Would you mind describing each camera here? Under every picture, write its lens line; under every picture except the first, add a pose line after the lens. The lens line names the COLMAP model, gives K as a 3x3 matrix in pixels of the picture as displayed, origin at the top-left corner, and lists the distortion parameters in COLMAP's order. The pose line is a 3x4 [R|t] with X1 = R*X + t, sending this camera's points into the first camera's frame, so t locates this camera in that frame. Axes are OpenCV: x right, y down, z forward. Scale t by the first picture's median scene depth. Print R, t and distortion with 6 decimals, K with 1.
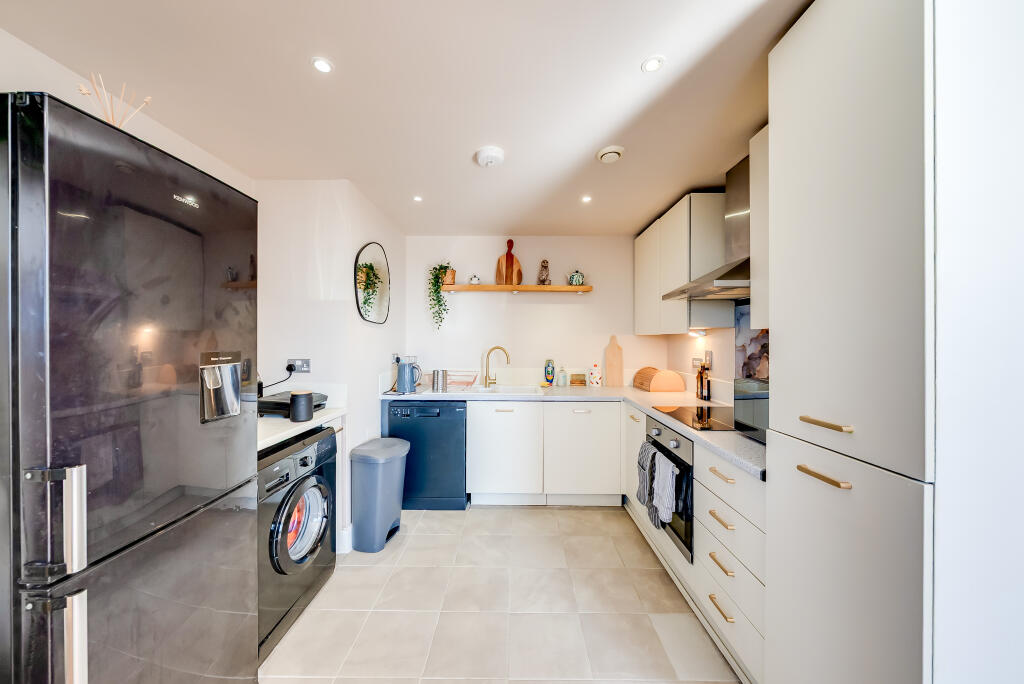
lens RADIAL K [[350.2, 0, 514.2], [0, 350.2, 339.4], [0, 0, 1]] dist [-0.000518, 0.000561]
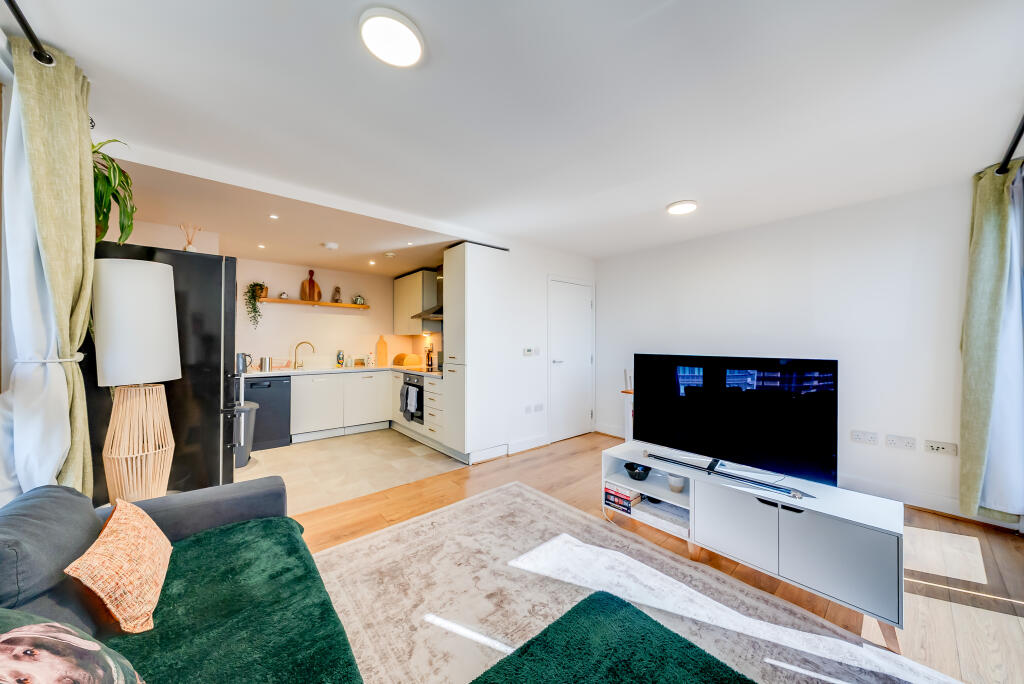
lens RADIAL K [[350.2, 0, 517.2], [0, 350.2, 338.8], [0, 0, 1]] dist [-0.000518, 0.000561]
pose [[0.753688, 0.004130, 0.657219, -0.363098], [0.000628, 0.999975, -0.007005, 0.019806], [-0.657232, 0.005693, 0.753667, -0.765821]]
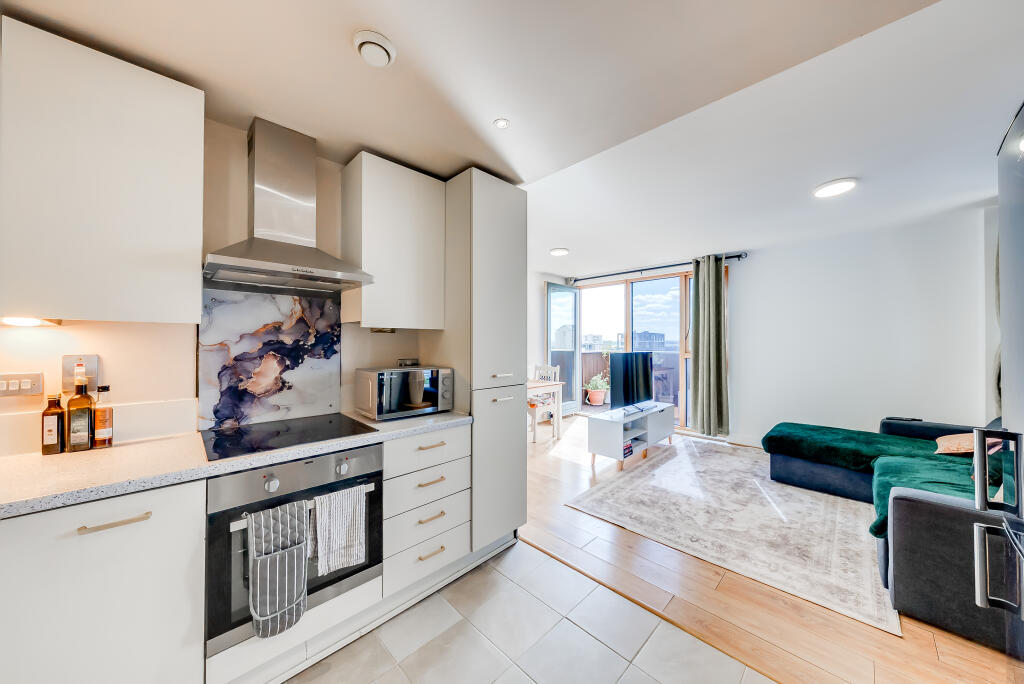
lens RADIAL K [[350.2, 0, 513.8], [0, 350.2, 341.3], [0, 0, 1]] dist [-0.000518, 0.000561]
pose [[-0.717983, 0.003845, 0.696050, -0.226368], [-0.000961, 0.999978, -0.006515, 0.012287], [-0.696060, -0.005347, -0.717964, 0.791790]]
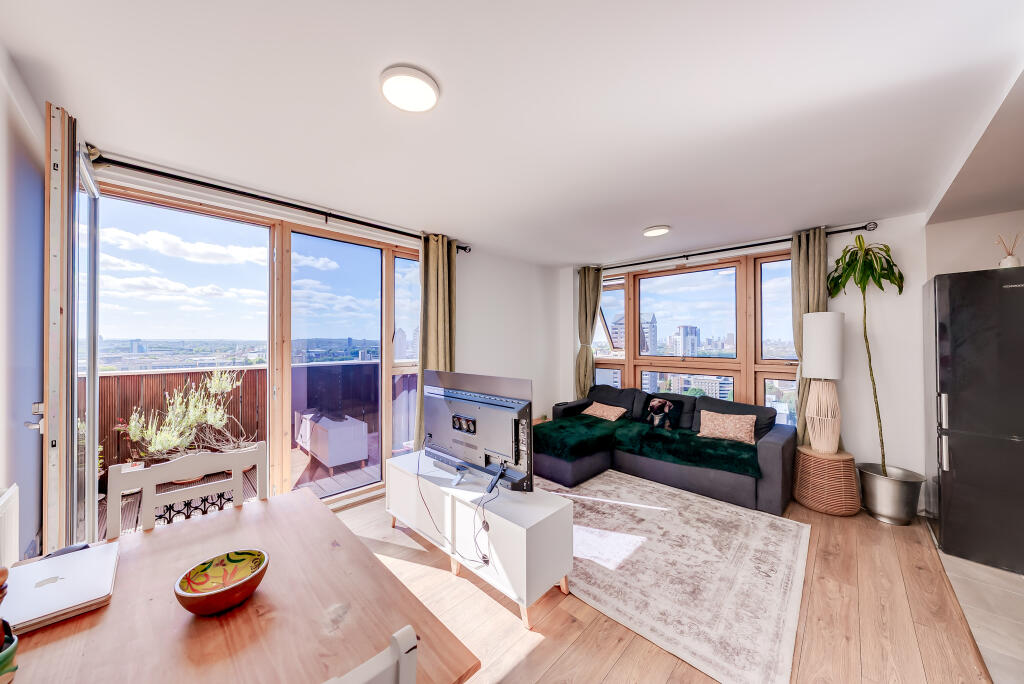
lens RADIAL K [[350.2, 0, 521.1], [0, 350.2, 339.2], [0, 0, 1]] dist [-0.000518, 0.000561]
pose [[-0.681179, 0.001877, -0.732115, 0.858186], [0.004984, 0.999985, -0.002073, -0.027034], [0.732100, -0.005061, -0.681178, 0.090031]]
